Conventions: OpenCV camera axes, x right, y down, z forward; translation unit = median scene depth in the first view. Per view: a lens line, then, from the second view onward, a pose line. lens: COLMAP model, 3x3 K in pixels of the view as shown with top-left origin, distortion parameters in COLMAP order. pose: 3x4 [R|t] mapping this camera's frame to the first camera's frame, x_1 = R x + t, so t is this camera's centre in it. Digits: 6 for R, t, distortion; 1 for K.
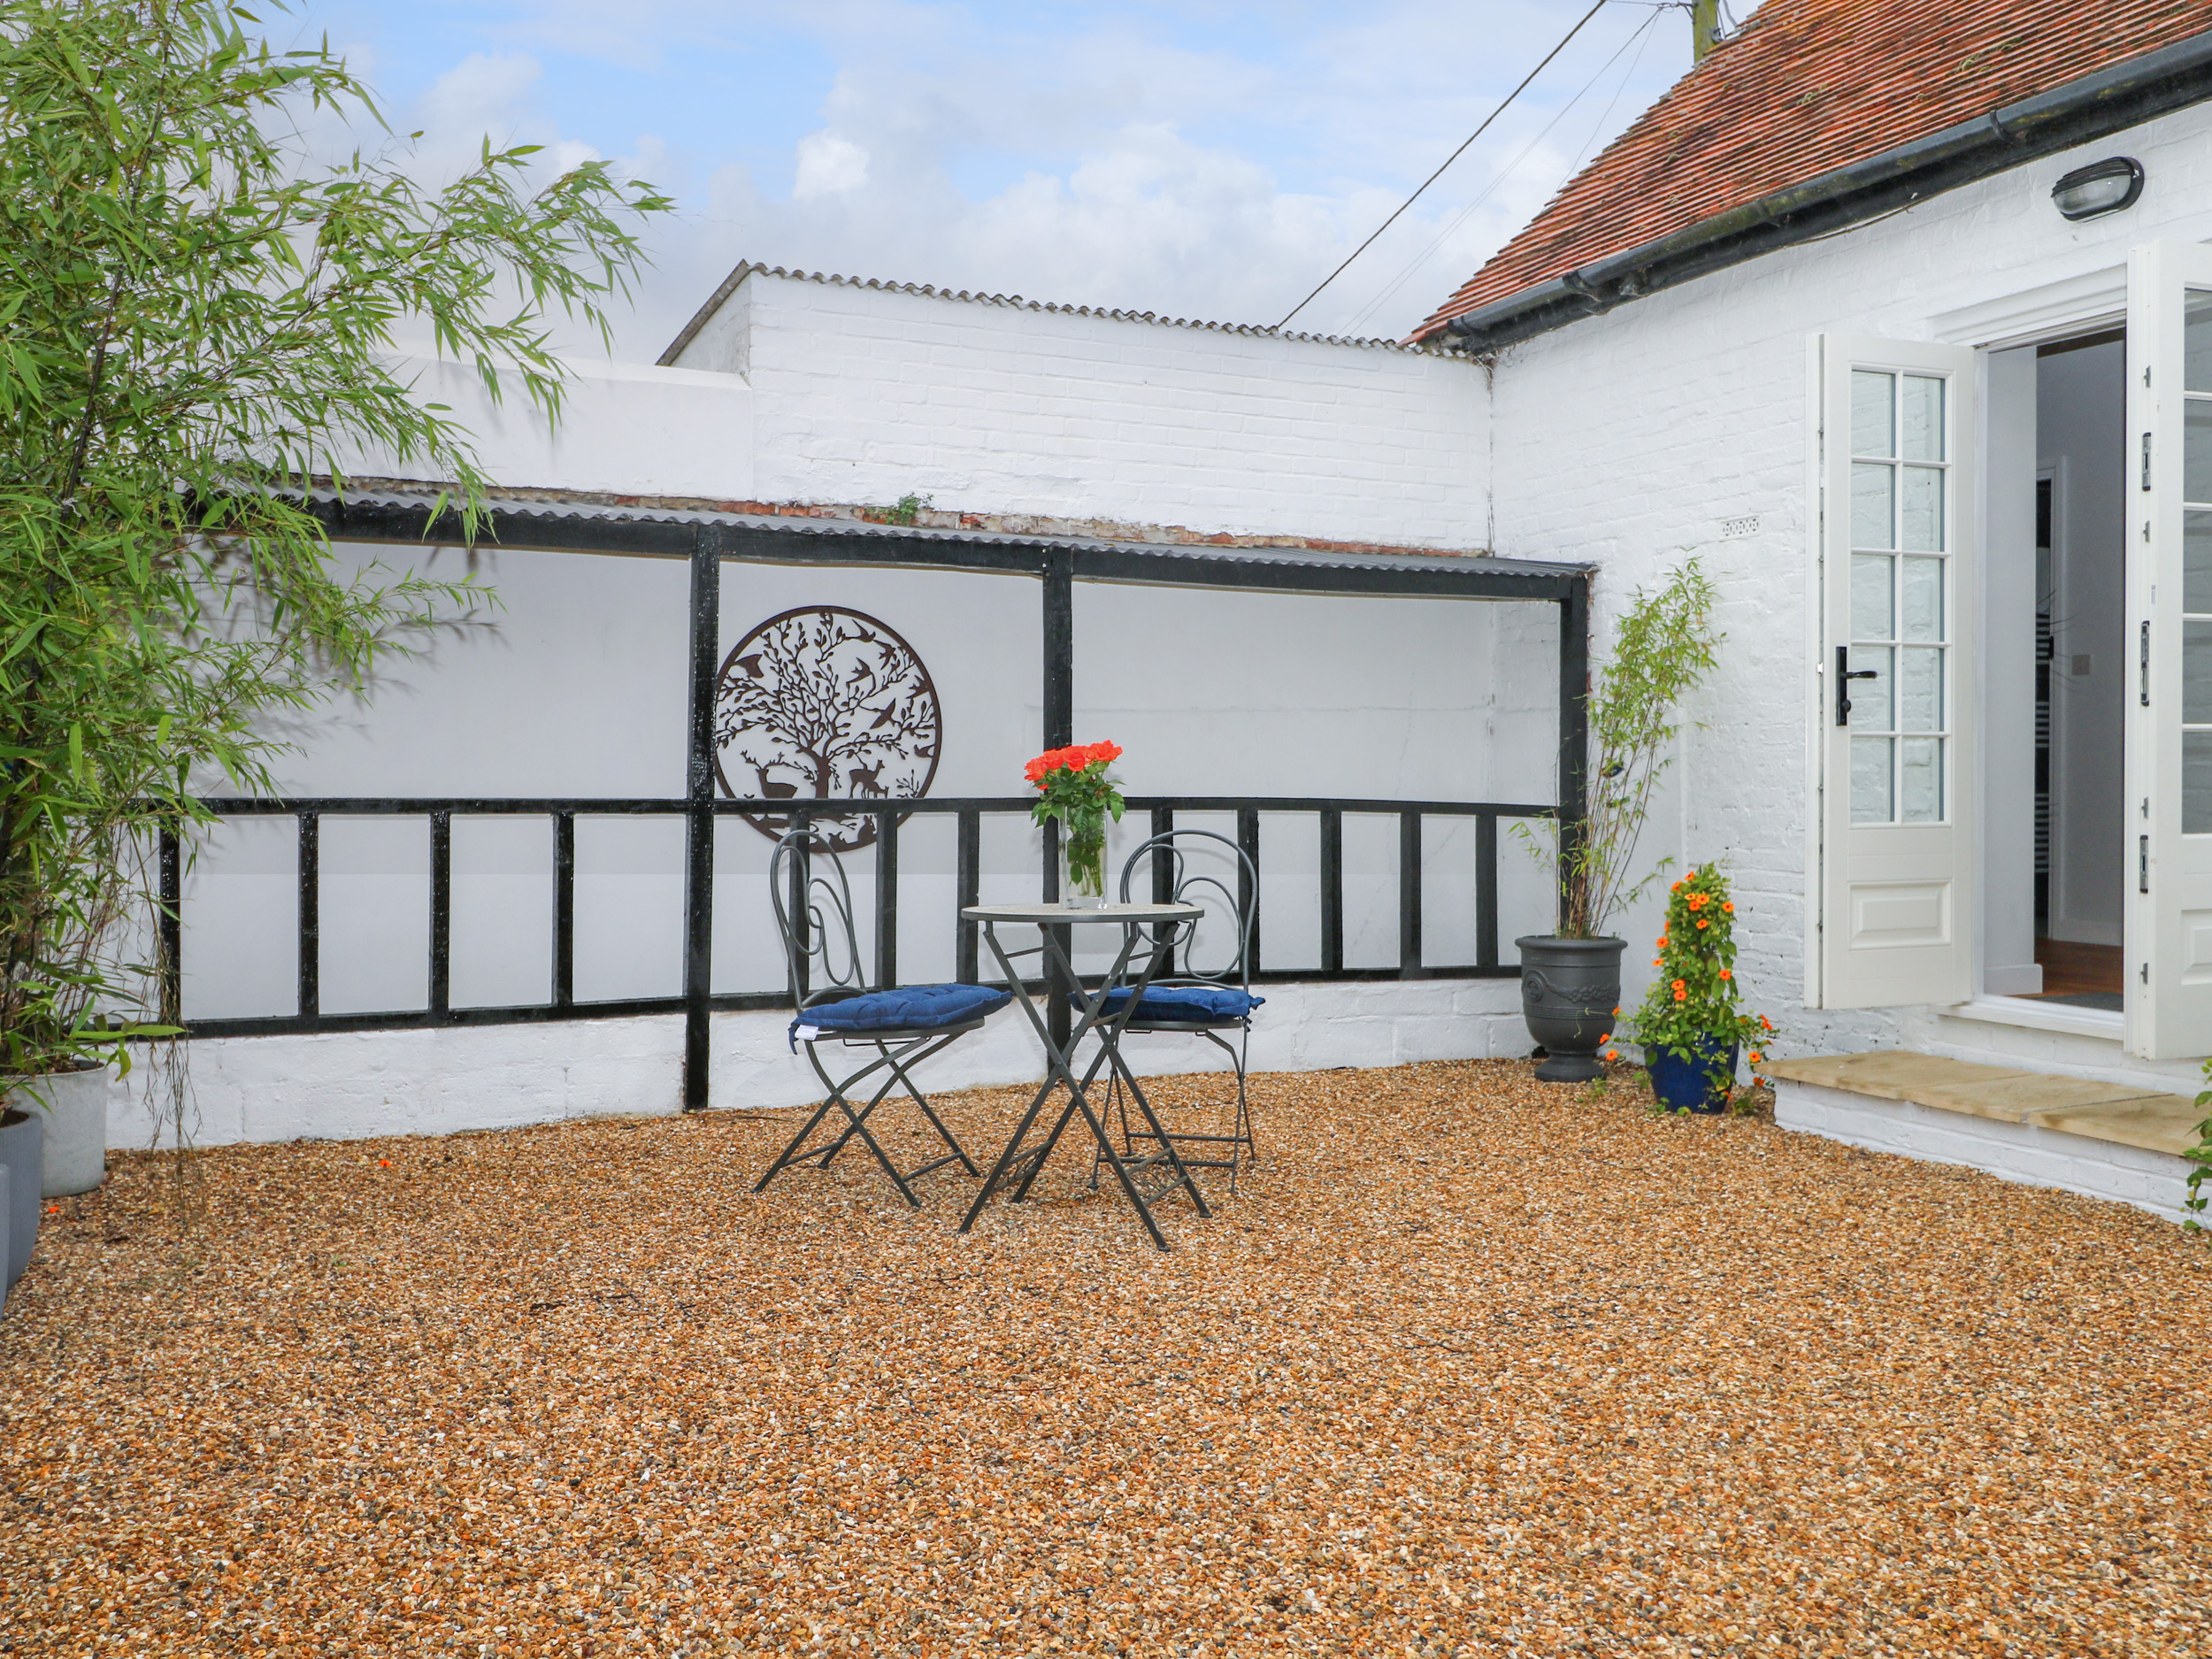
lens RADIAL K [[1574.4, 0, 1107.4], [0, 1574.4, 813.3], [0, 0, 1]] dist [-0.005855, -0.005841]
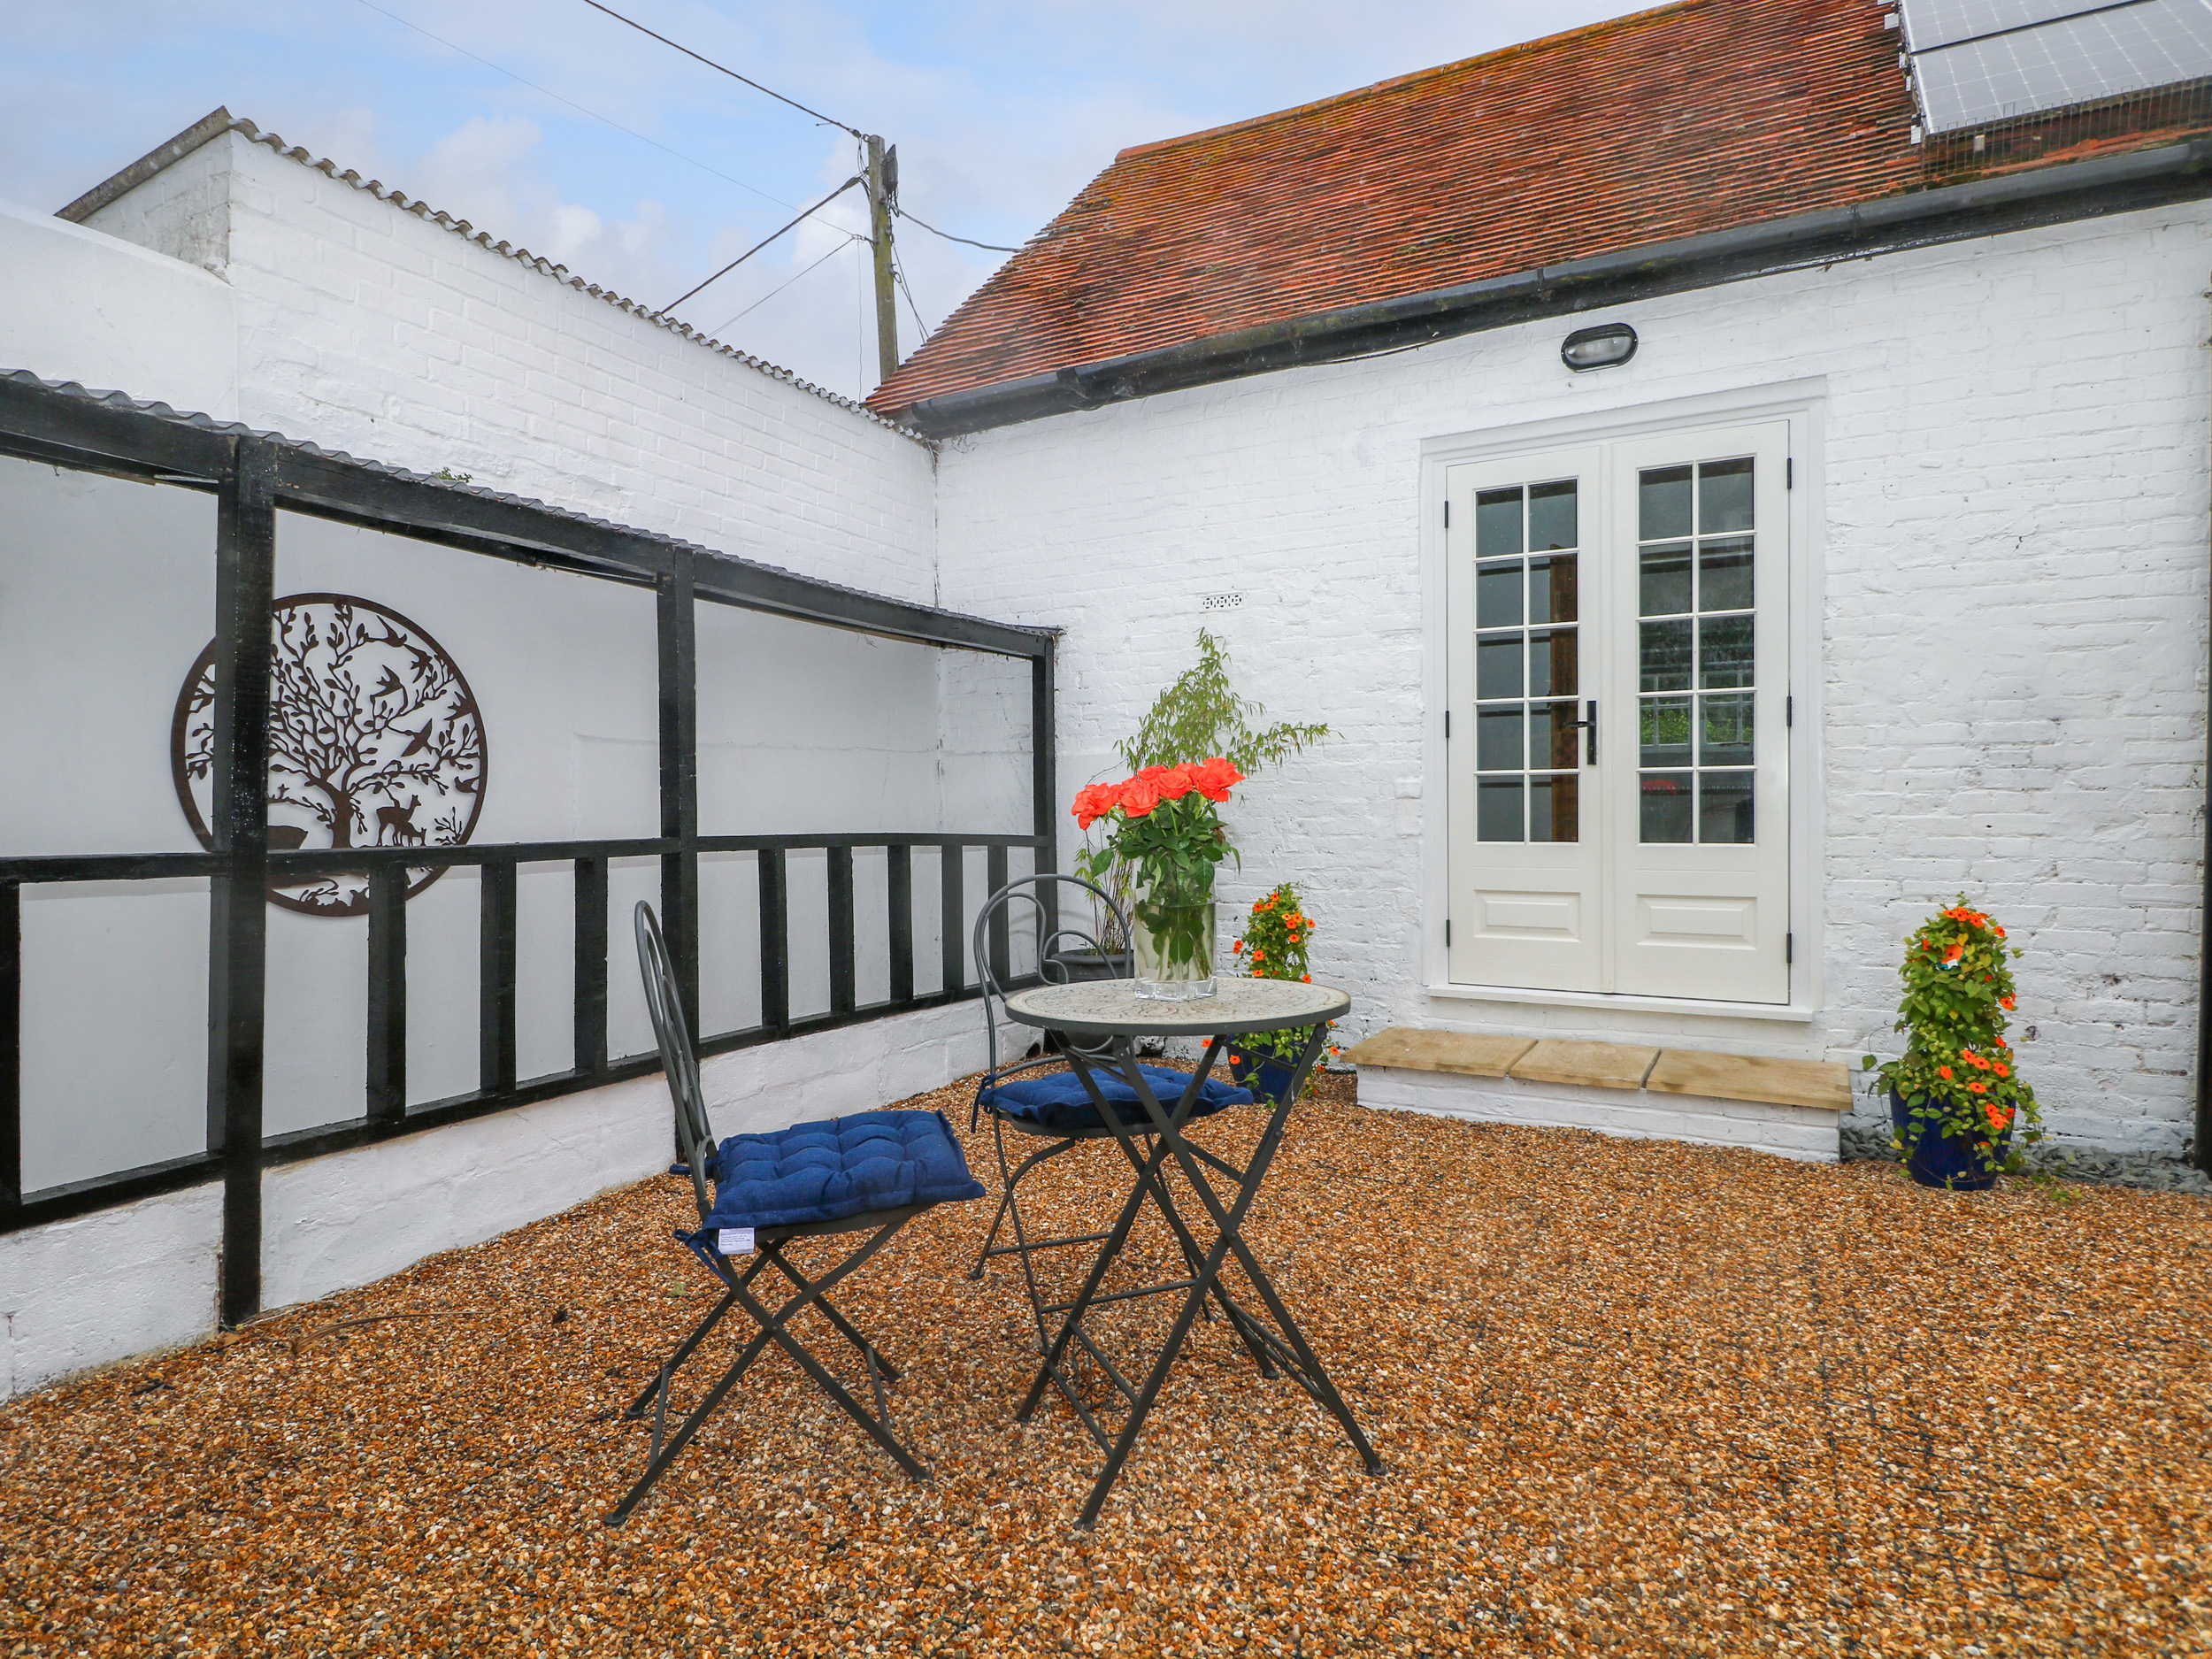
lens RADIAL K [[1182.3, 0, 1097.8], [0, 1182.3, 831.3], [0, 0, 1]] dist [0.000271, -0.012193]
pose [[0.838367, -0.017481, 0.544826, -0.183447], [0.022023, 0.999756, -0.001811, -0.007143], [-0.544661, 0.013517, 0.838547, 0.314144]]
